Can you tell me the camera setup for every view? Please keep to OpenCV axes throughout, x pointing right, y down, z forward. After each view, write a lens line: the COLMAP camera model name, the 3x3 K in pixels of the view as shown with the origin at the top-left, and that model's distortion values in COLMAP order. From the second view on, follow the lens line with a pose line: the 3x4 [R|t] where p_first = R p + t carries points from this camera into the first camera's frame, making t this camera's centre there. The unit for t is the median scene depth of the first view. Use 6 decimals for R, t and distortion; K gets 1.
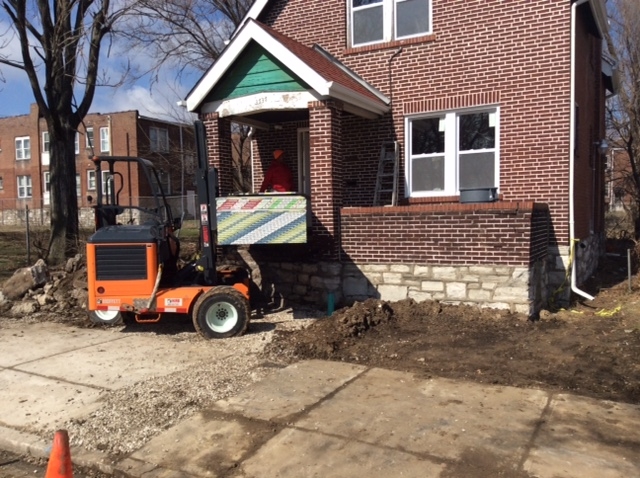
lens RADIAL K [[571.3, 0, 317.4], [0, 571.3, 242.7], [0, 0, 1]] dist [0.084534, -0.084664]
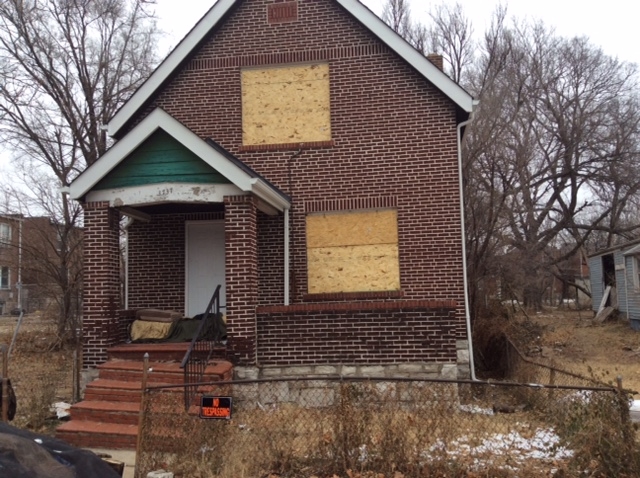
lens RADIAL K [[571.3, 0, 319.5], [0, 571.3, 238.7], [0, 0, 1]] dist [0.084534, -0.084664]
pose [[0.940735, 0.025828, 0.338158, -0.197627], [0.030101, 0.986802, -0.159110, -0.019220], [-0.337804, 0.159860, 0.927541, 0.074441]]
